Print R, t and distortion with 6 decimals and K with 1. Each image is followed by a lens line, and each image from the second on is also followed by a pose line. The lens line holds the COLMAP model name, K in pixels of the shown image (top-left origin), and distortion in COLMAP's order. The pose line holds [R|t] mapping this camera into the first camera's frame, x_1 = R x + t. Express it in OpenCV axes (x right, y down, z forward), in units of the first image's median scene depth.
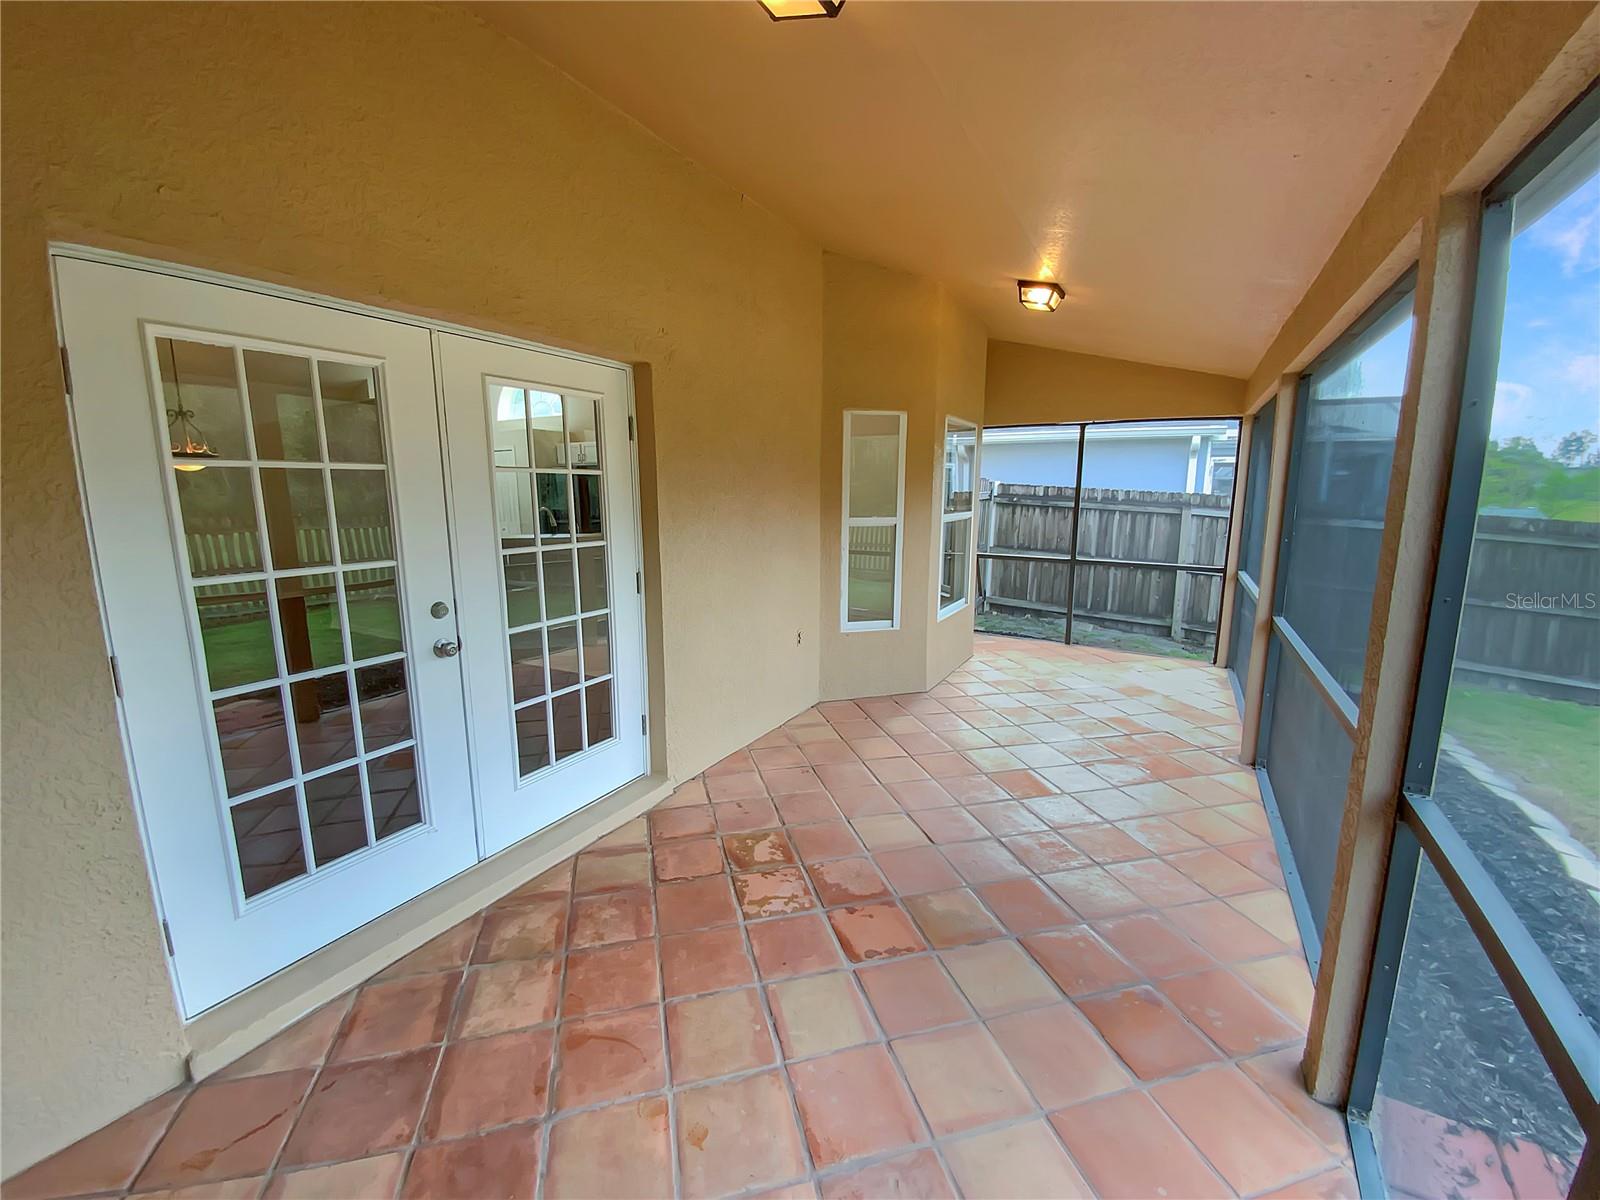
lens RADIAL K [[645.9, 0, 798.3], [0, 645.9, 620.2], [0, 0, 1]] dist [-0.000430, -0.000110]
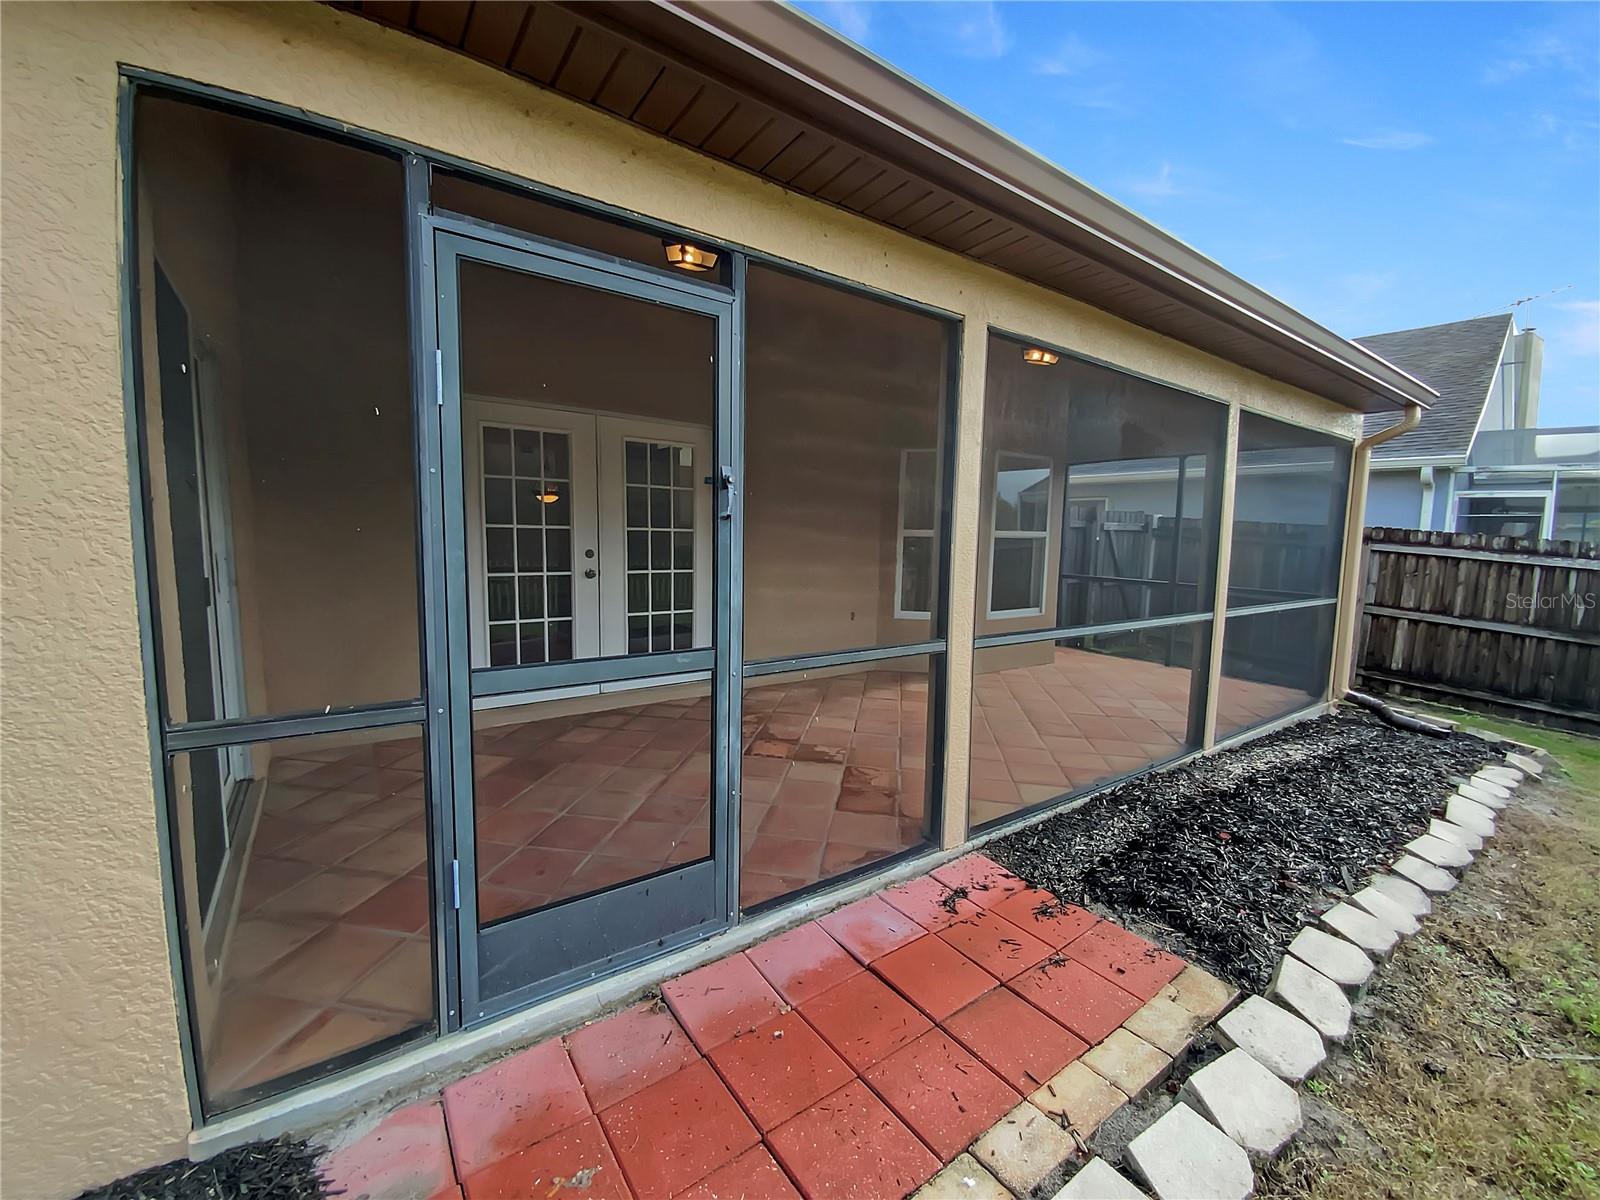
lens RADIAL K [[662.8, 0, 800.0], [0, 662.8, 600.0], [0, 0, 1]] dist [0.010008, -0.000287]
pose [[0.922193, 0.063756, -0.381440, 0.598258], [-0.099687, 0.992175, -0.075173, 0.154996], [0.373662, 0.107348, 0.921332, -0.450191]]
